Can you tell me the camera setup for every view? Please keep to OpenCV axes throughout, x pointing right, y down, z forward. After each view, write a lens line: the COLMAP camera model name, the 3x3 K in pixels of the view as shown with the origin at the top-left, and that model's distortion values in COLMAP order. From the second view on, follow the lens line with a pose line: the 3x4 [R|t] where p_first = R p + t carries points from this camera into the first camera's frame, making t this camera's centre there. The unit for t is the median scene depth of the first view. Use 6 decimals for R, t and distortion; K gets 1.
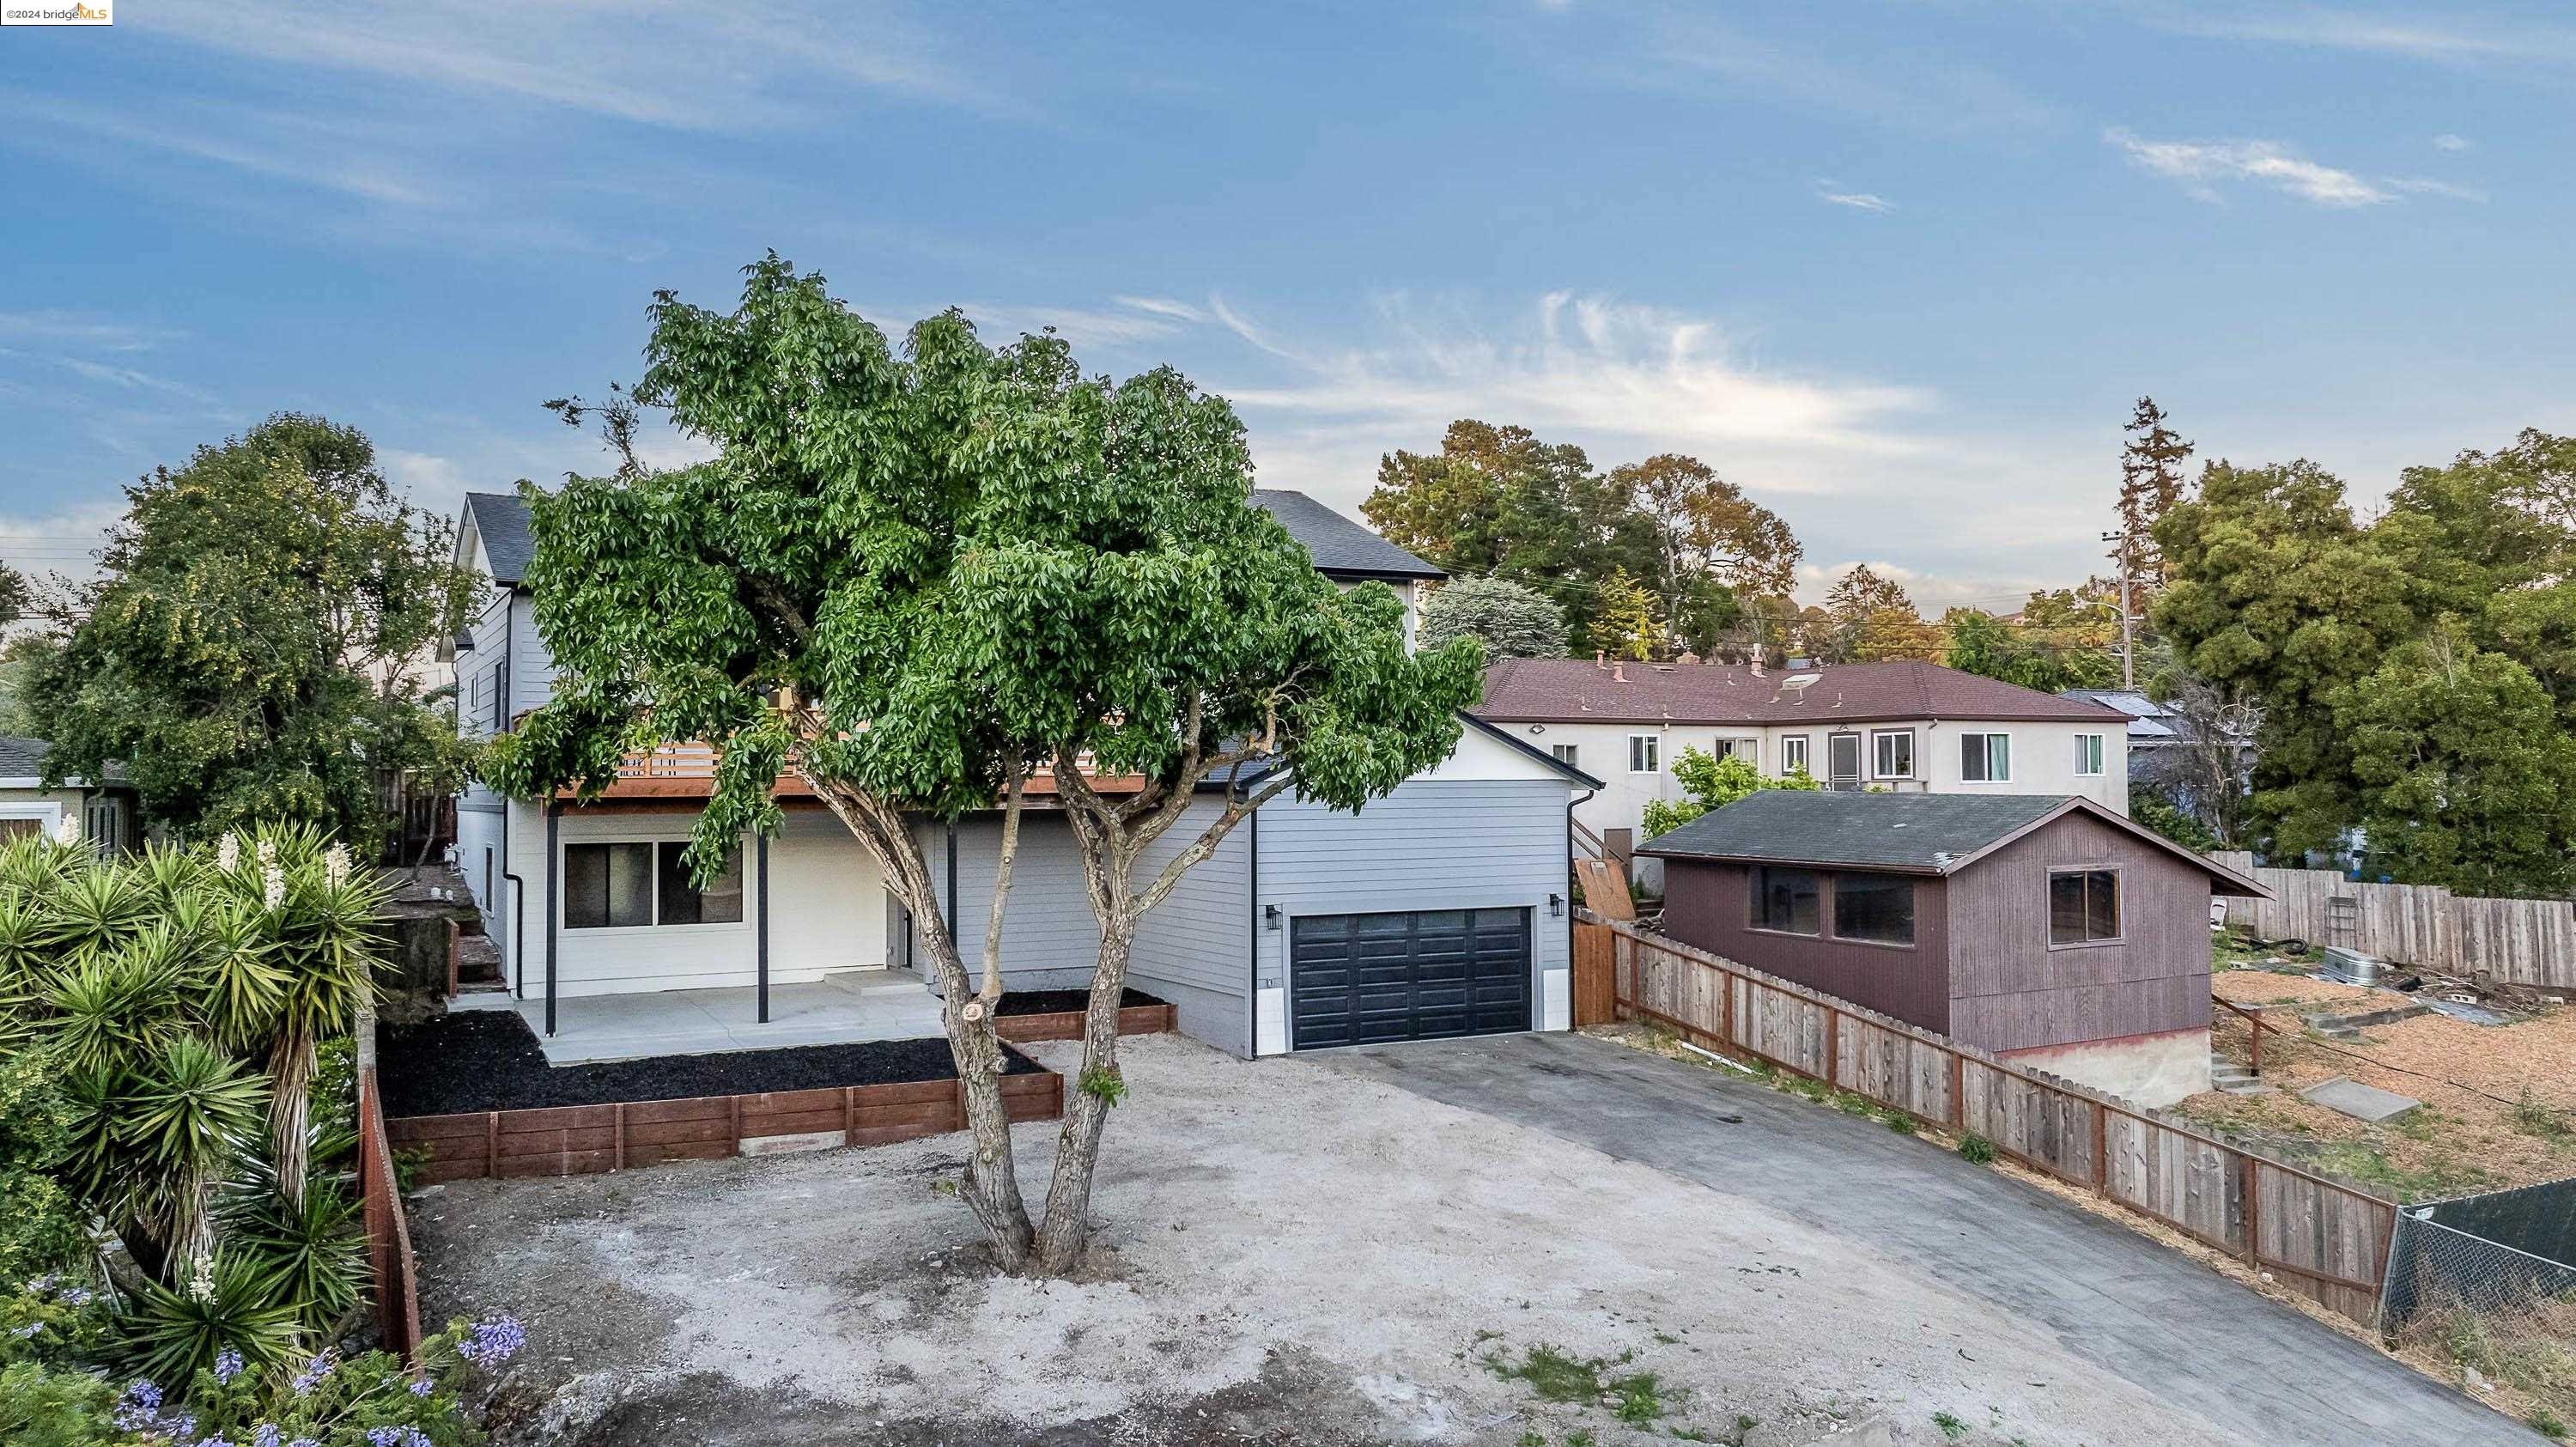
lens RADIAL K [[1869.8, 0, 1288.0], [0, 1869.8, 723.5], [0, 0, 1]] dist [0.074426, 0.000791]
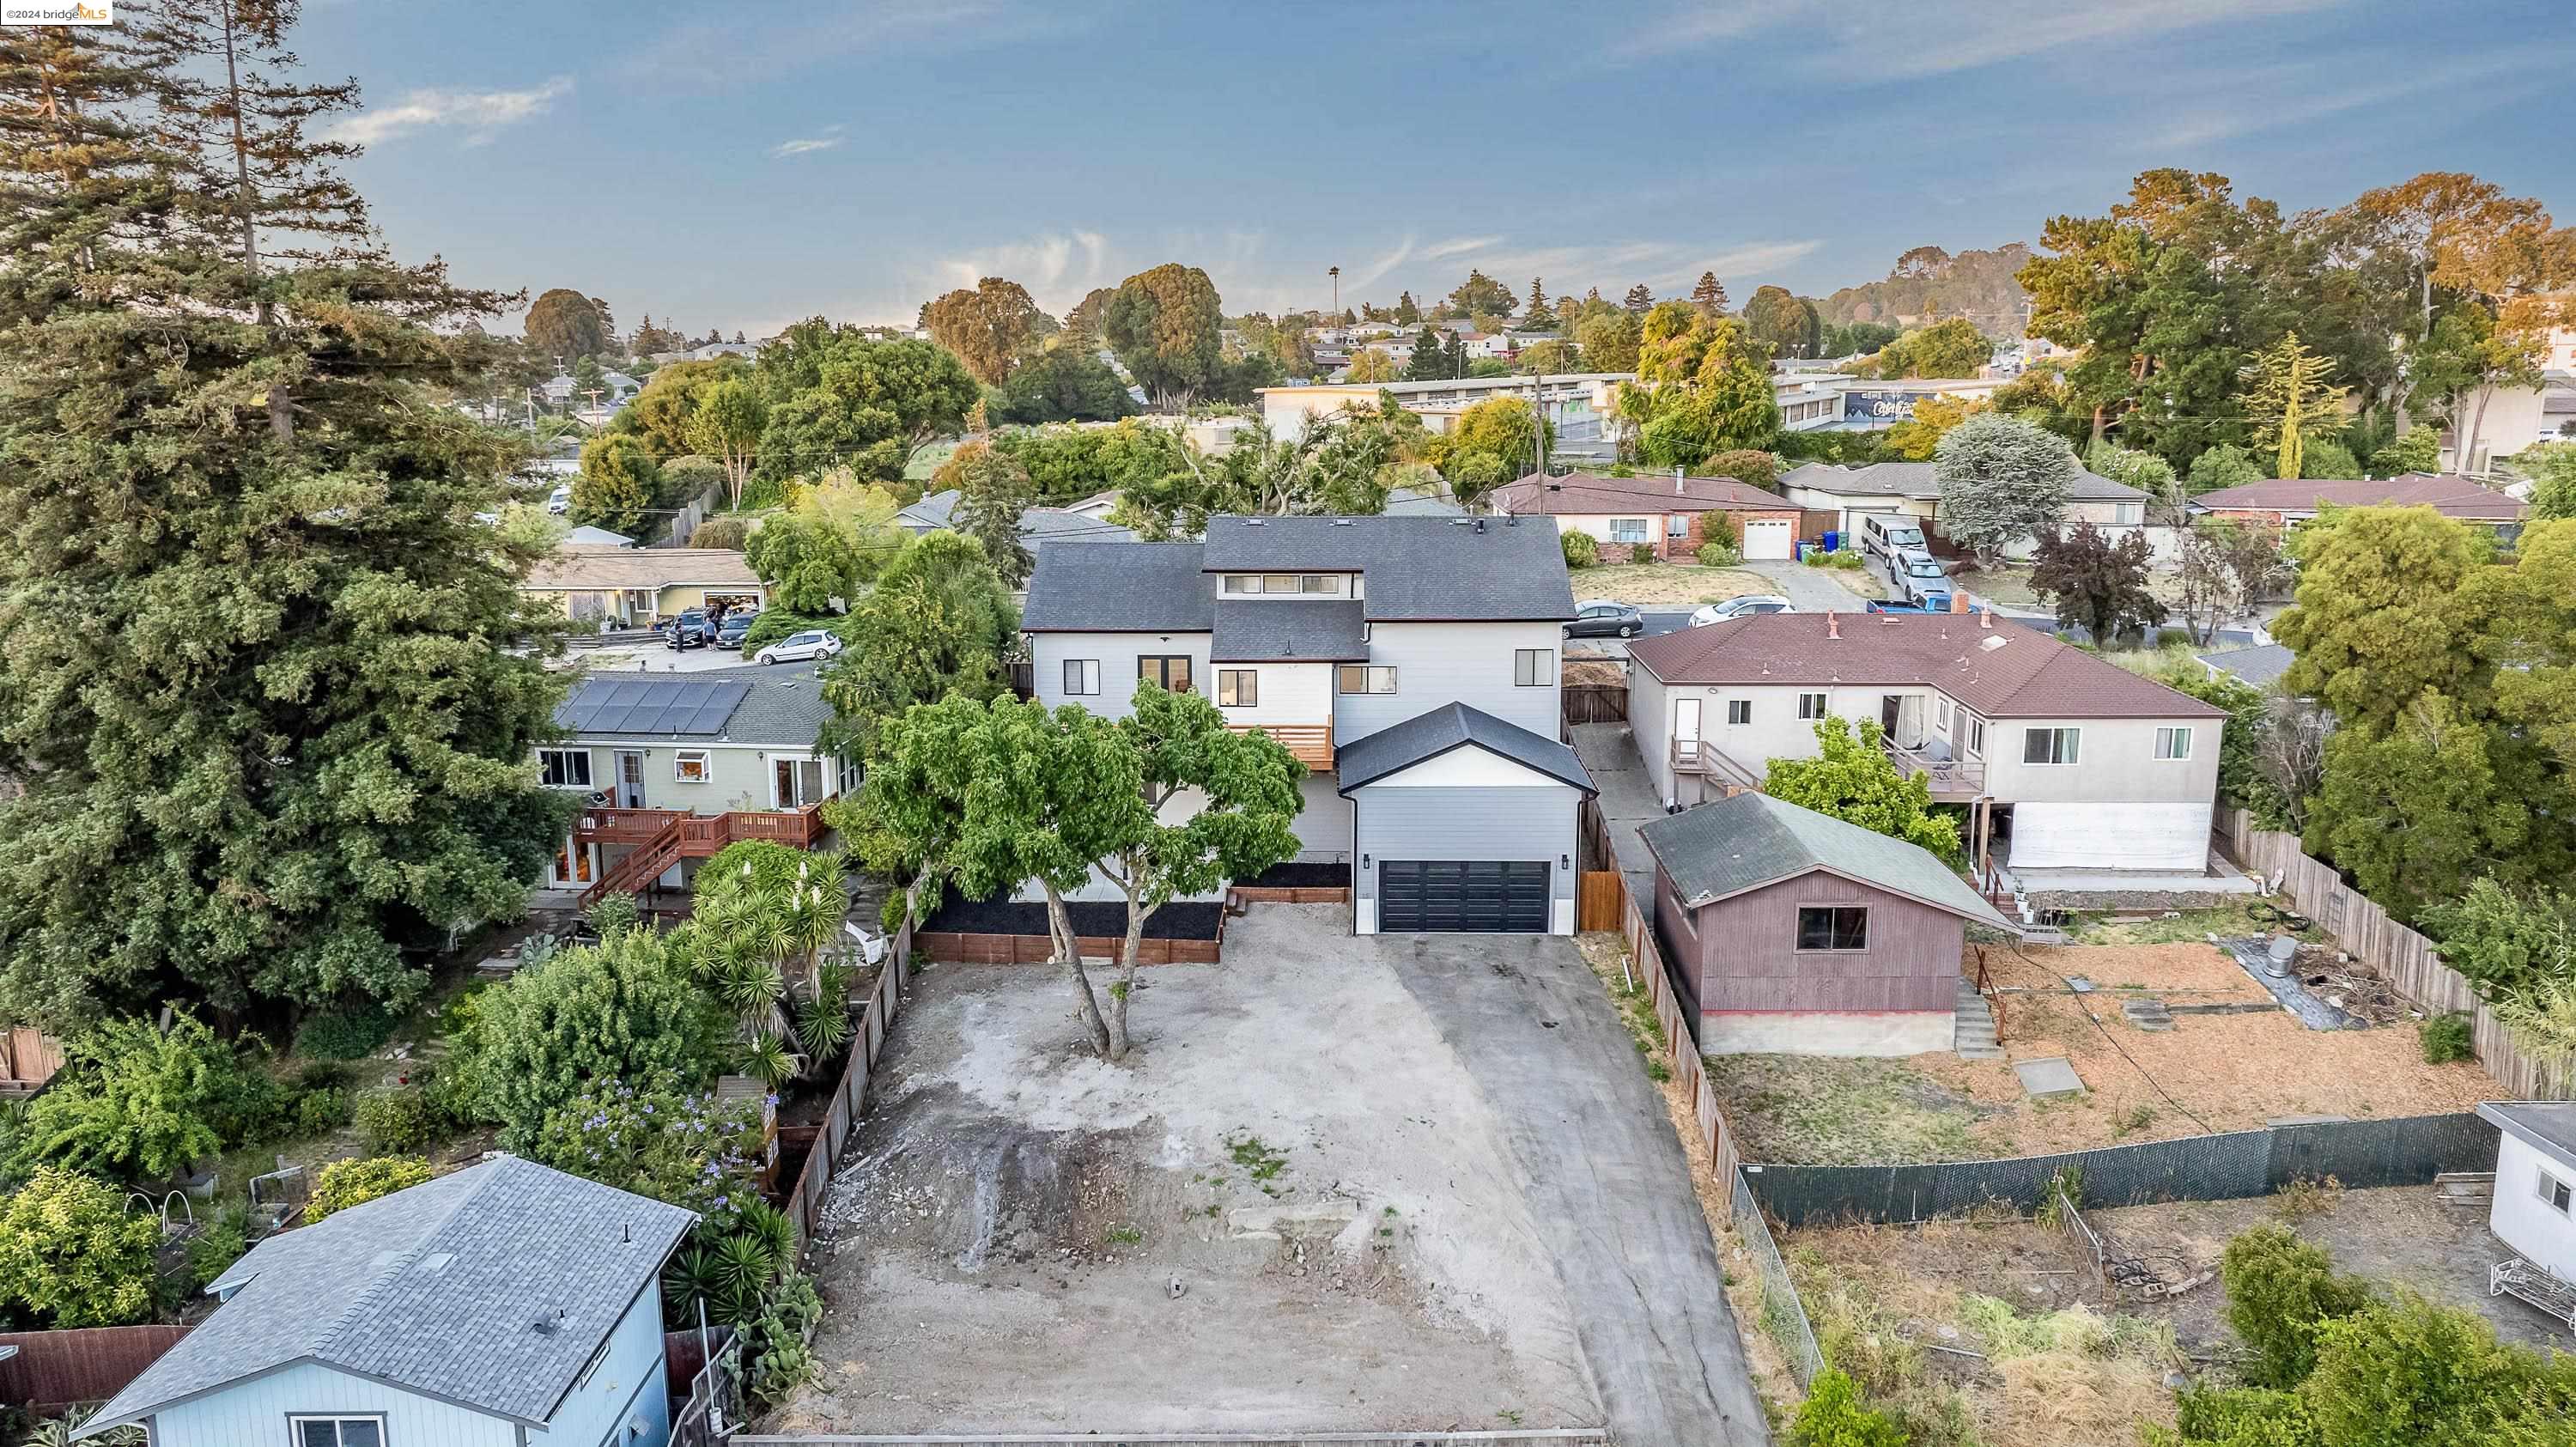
lens RADIAL K [[1869.8, 0, 1288.0], [0, 1869.8, 723.5], [0, 0, 1]] dist [0.074426, 0.000791]
pose [[0.857162, 0.116488, -0.501701, 0.743356], [0.017884, 0.966769, 0.255025, -0.442767], [0.514736, -0.227570, 0.826594, -0.449941]]
